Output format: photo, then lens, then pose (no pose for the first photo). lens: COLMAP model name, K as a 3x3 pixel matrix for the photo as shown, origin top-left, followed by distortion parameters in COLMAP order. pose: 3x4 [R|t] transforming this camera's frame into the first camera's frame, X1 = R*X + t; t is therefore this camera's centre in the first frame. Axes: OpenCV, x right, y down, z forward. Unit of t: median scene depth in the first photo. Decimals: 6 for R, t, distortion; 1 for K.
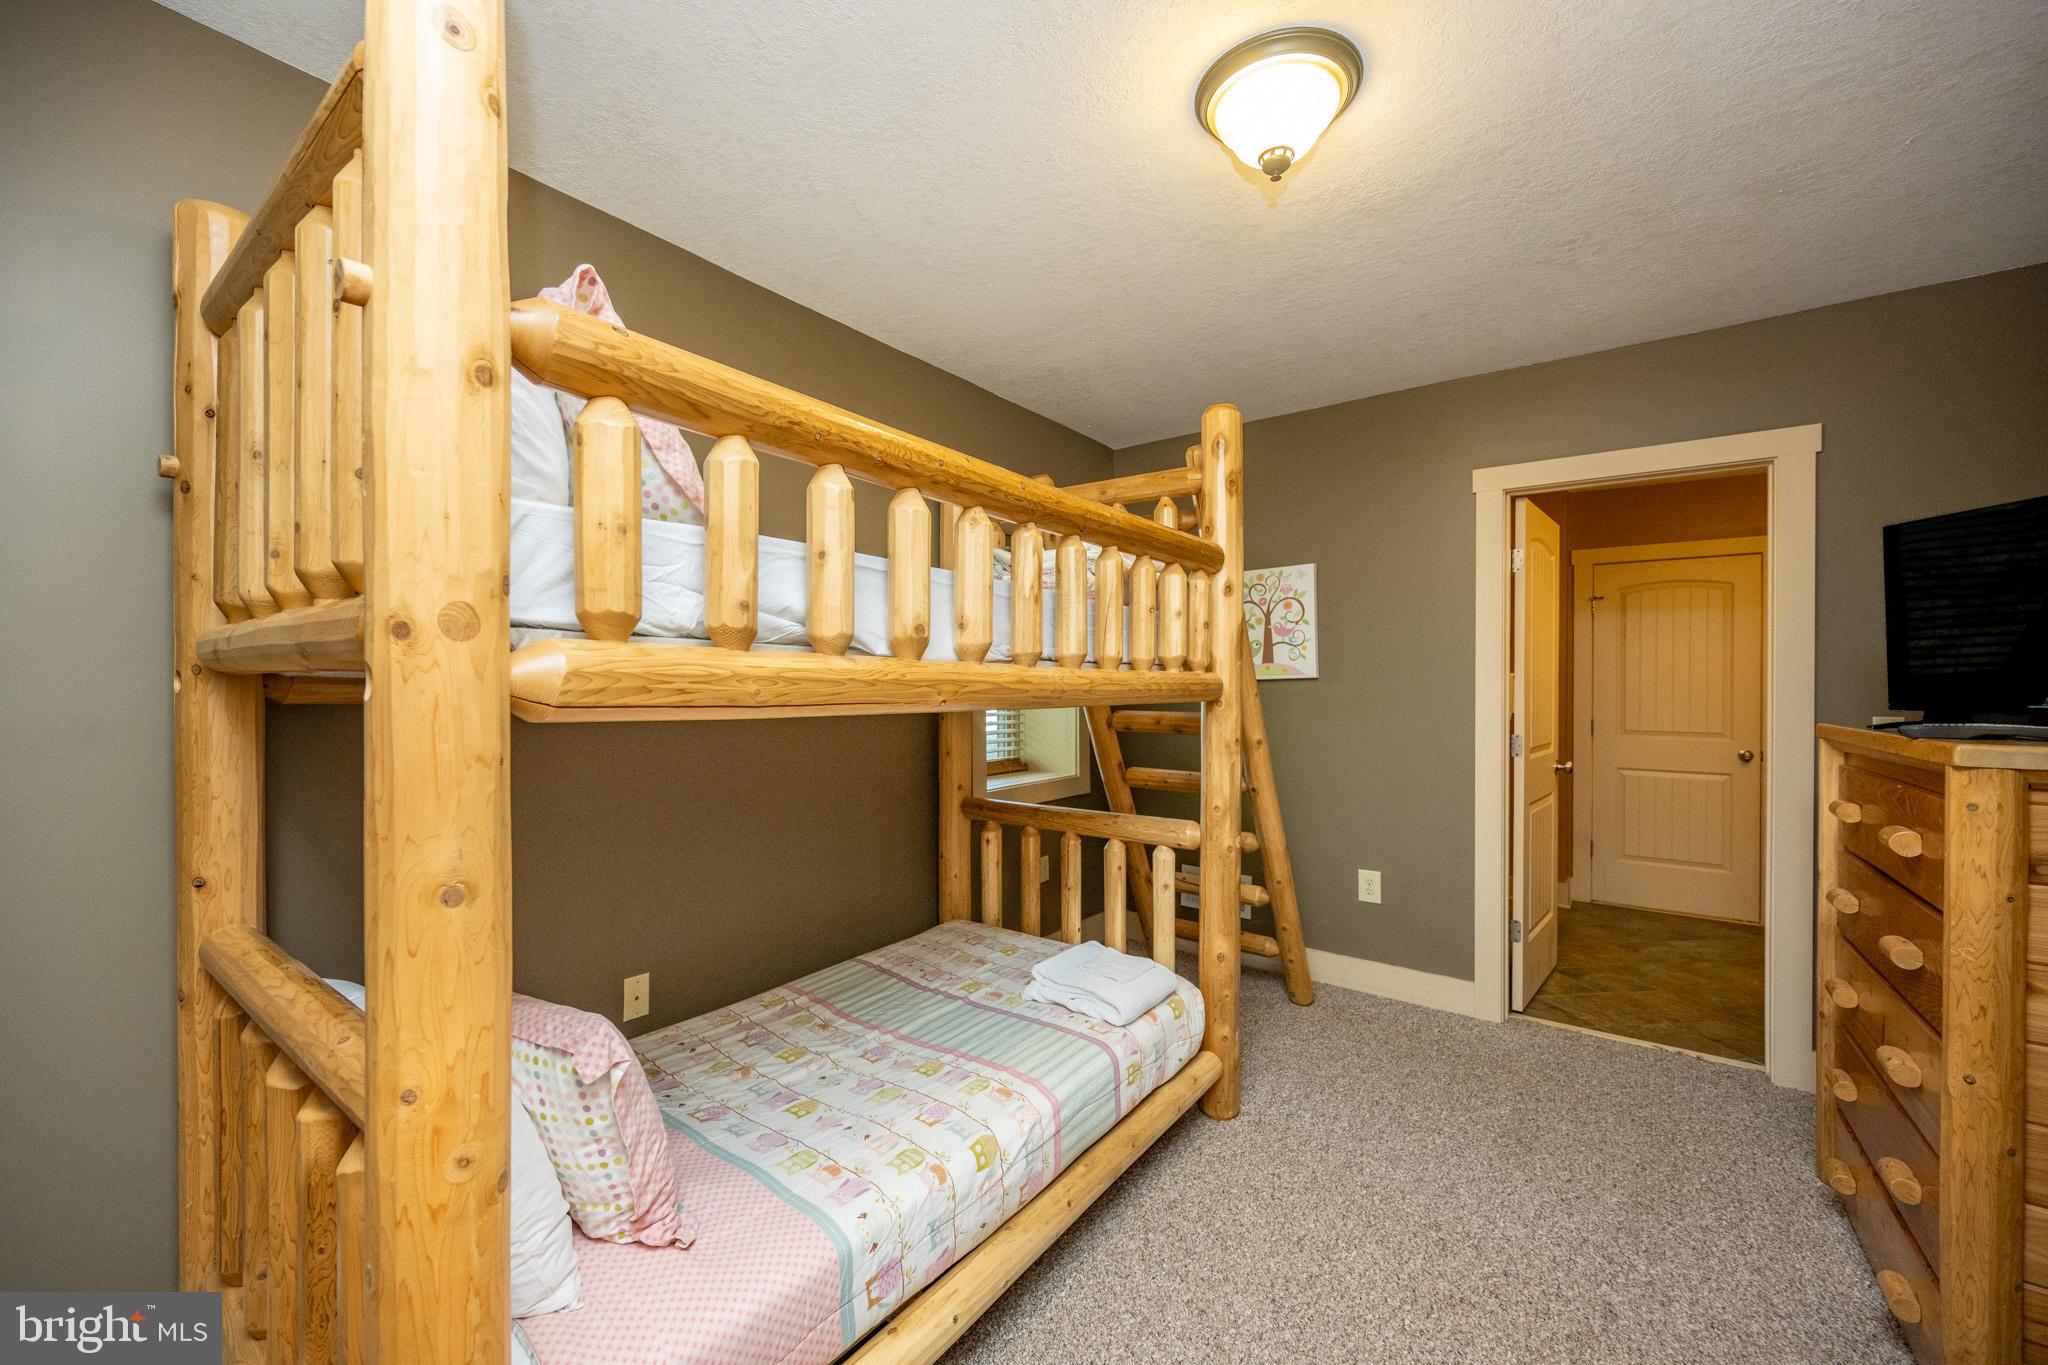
lens RADIAL K [[806.9, 0, 1020.7], [0, 806.9, 675.1], [0, 0, 1]] dist [-0.002310, -0.000074]
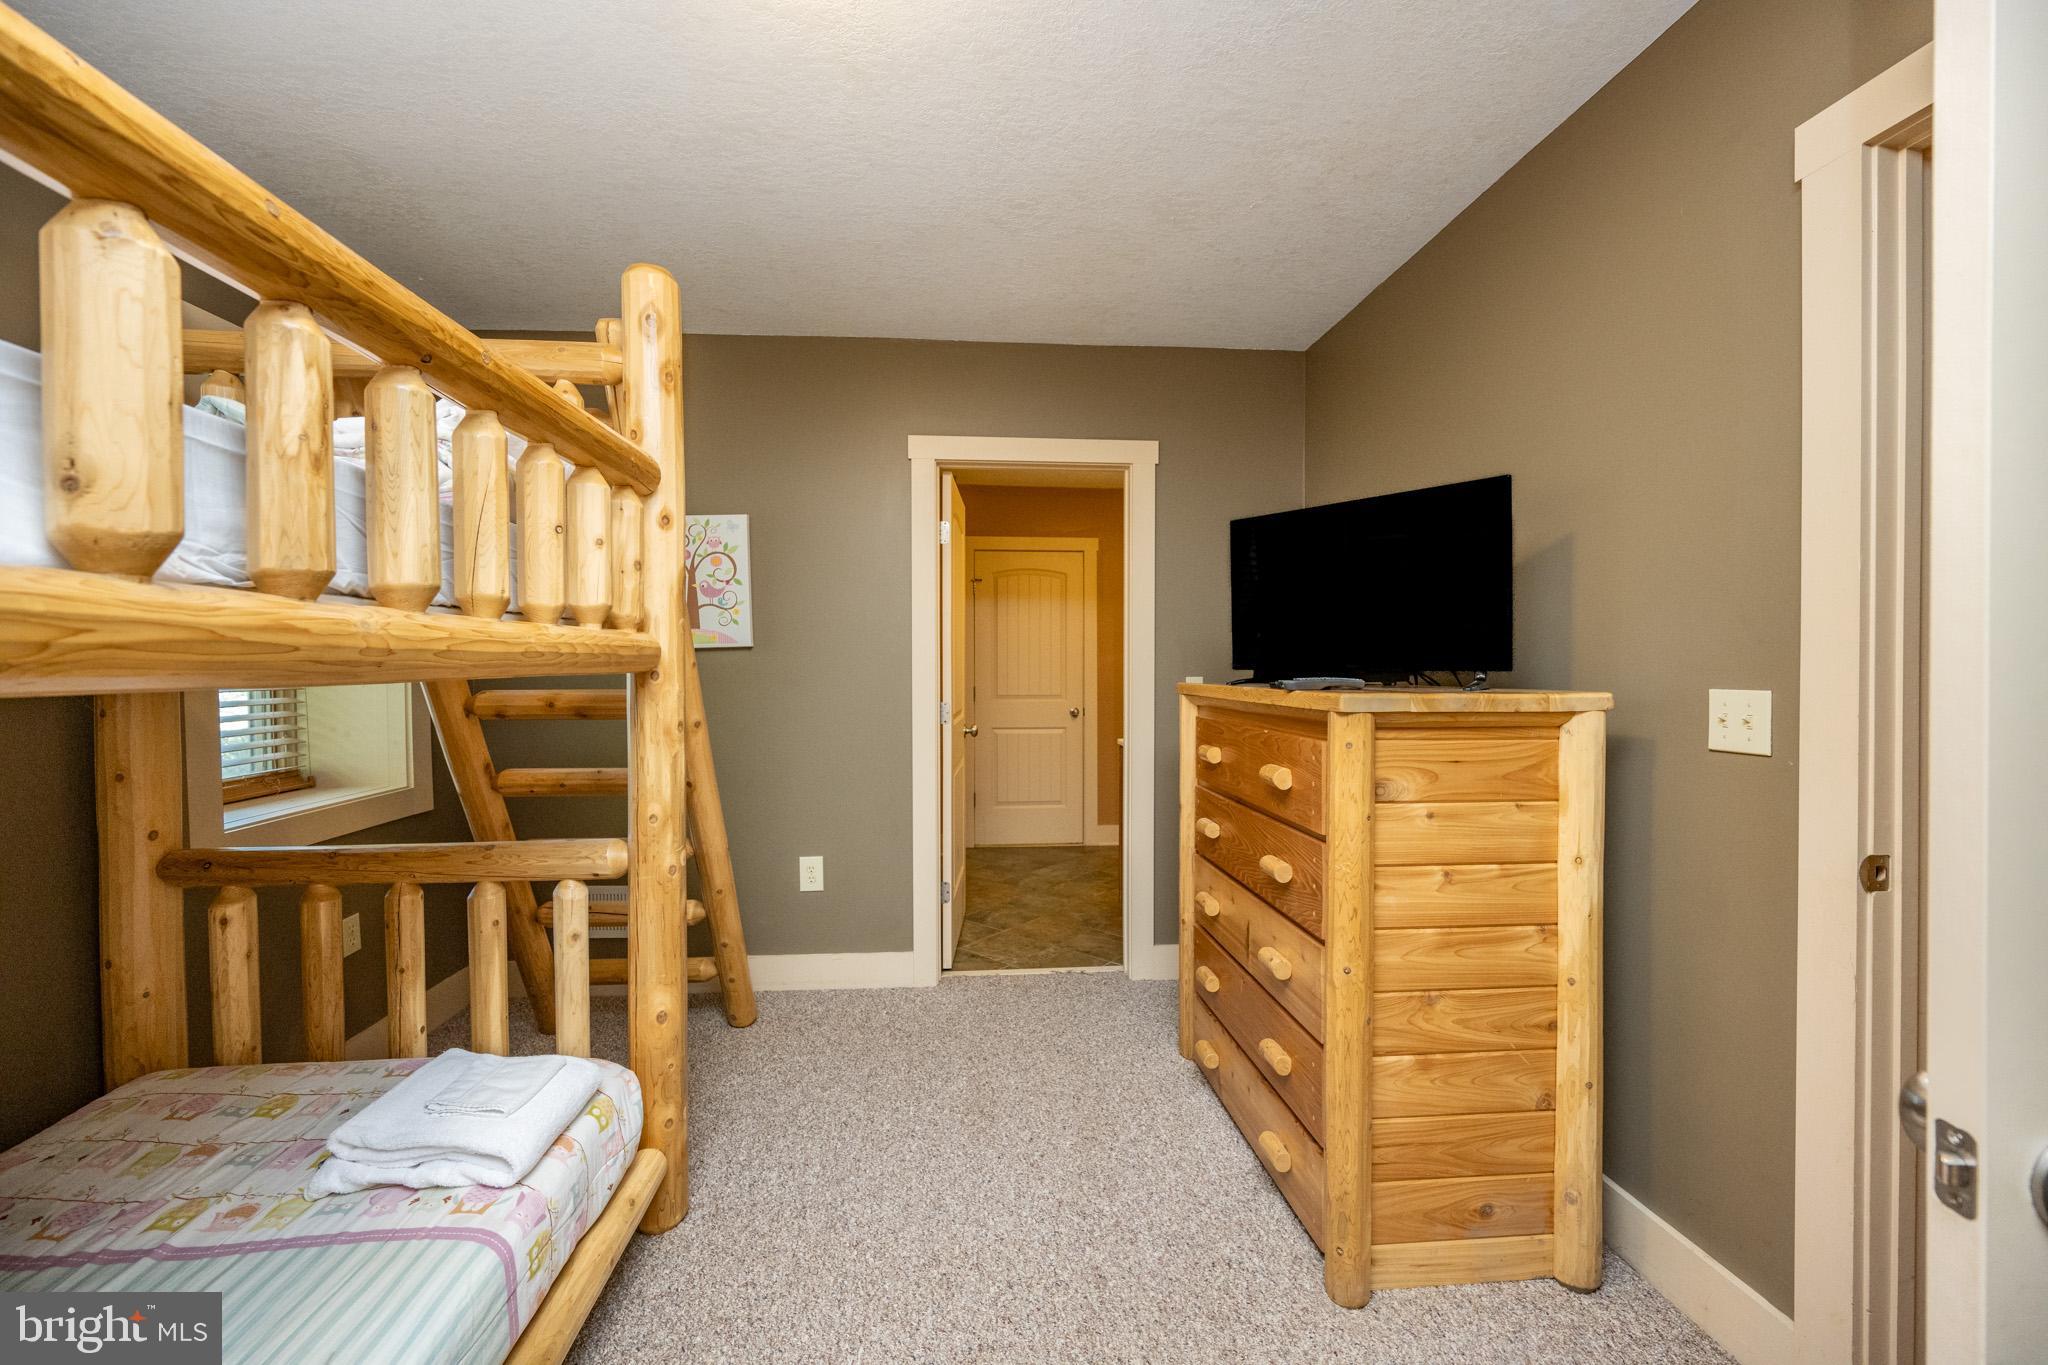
lens RADIAL K [[806.9, 0, 1020.7], [0, 806.9, 675.1], [0, 0, 1]] dist [-0.002310, -0.000074]
pose [[0.748107, -0.017509, 0.663347, 0.007944], [-0.001694, 0.999598, 0.028294, 0.012980], [-0.663576, -0.022291, 0.747777, 0.216608]]
